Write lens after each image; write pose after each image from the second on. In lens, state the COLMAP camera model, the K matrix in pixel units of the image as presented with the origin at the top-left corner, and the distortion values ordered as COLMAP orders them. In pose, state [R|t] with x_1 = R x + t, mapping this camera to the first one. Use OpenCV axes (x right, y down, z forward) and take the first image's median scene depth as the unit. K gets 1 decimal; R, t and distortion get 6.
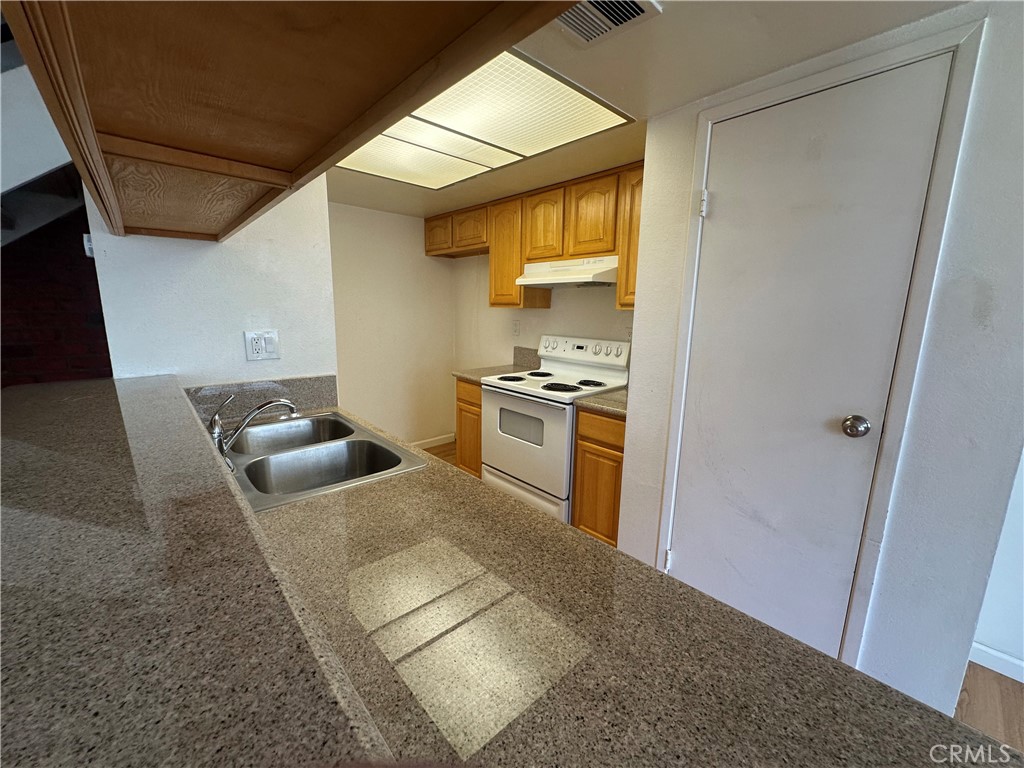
lens RADIAL K [[413.2, 0, 513.2], [0, 413.2, 380.6], [0, 0, 1]] dist [-0.003875, 0.000520]
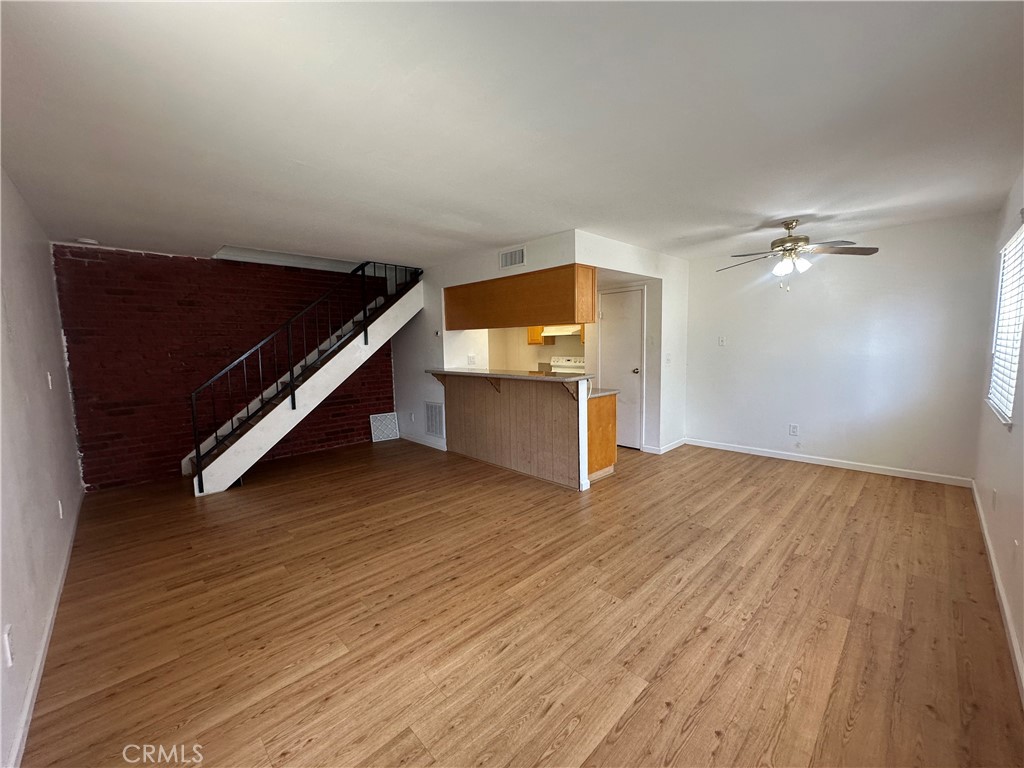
lens RADIAL K [[413.2, 0, 515.4], [0, 413.2, 383.8], [0, 0, 1]] dist [-0.003875, 0.000520]
pose [[0.998786, -0.039216, 0.029799, -0.331512], [0.041442, 0.996078, -0.078168, 0.339460], [-0.026616, 0.079308, 0.996495, -2.035111]]
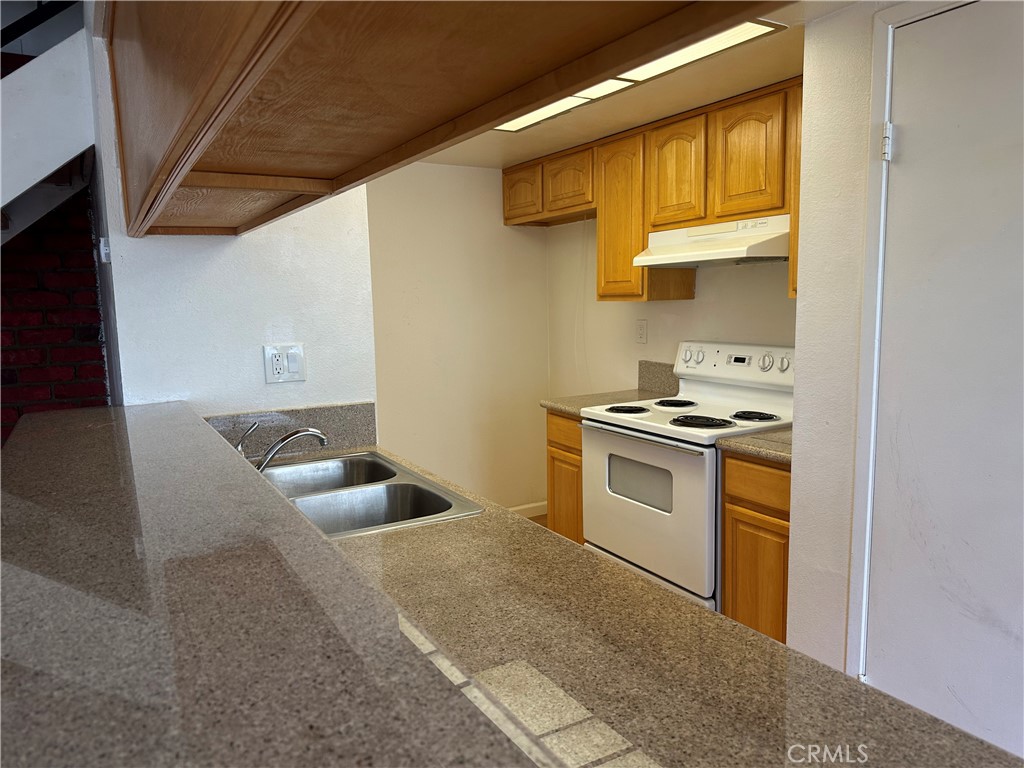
lens RADIAL K [[730.4, 0, 517.7], [0, 730.4, 382.0], [0, 0, 1]] dist [0.052260, -0.069650]
pose [[0.977794, -0.011928, -0.209230, 0.095137], [-0.000237, 0.998316, -0.058018, 0.025948], [0.209570, 0.056779, 0.976144, -0.223957]]
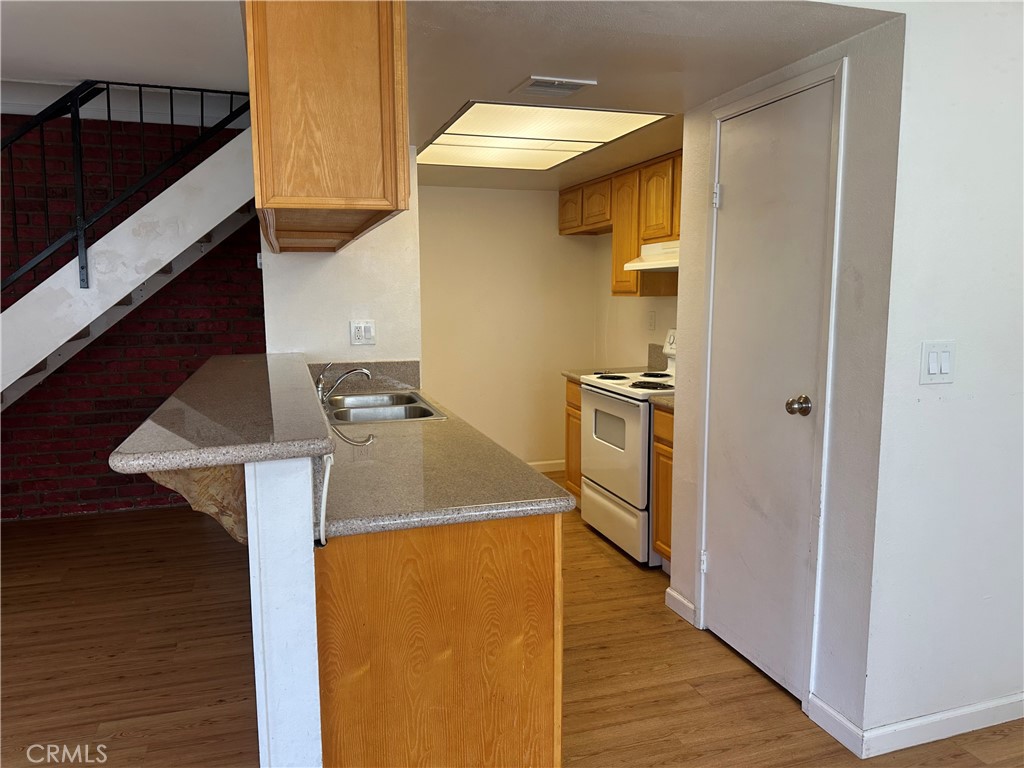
lens RADIAL K [[730.4, 0, 508.8], [0, 730.4, 380.4], [0, 0, 1]] dist [0.052260, -0.069650]
pose [[0.906807, 0.031105, -0.420397, 0.625276], [-0.054553, 0.997547, -0.043865, 0.113498], [0.418002, 0.062711, 0.906279, -0.688489]]
